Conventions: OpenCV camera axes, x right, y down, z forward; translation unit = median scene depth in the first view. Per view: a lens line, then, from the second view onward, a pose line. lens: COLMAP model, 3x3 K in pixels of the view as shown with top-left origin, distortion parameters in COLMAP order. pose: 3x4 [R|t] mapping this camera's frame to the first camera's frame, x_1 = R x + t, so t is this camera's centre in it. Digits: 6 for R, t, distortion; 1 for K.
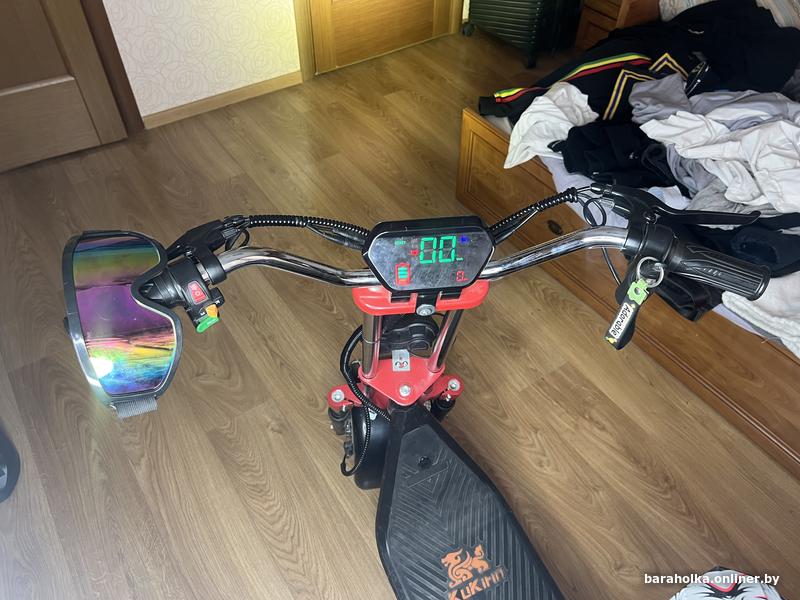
lens RADIAL K [[608.4, 0, 397.3], [0, 608.4, 299.5], [0, 0, 1]] dist [0.029993, -0.048097]
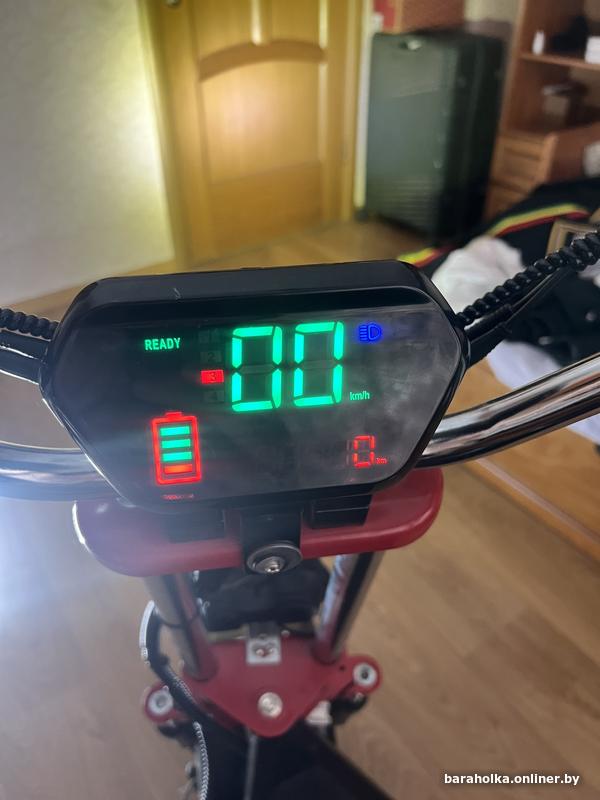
lens RADIAL K [[608.4, 0, 303.0], [0, 608.4, 395.9], [0, 0, 1]] dist [0.029993, -0.048097]
pose [[0.999621, -0.027480, 0.001714, 0.029690], [0.027267, 0.979425, -0.199960, -0.001788], [0.003816, 0.199931, 0.979803, 0.283425]]
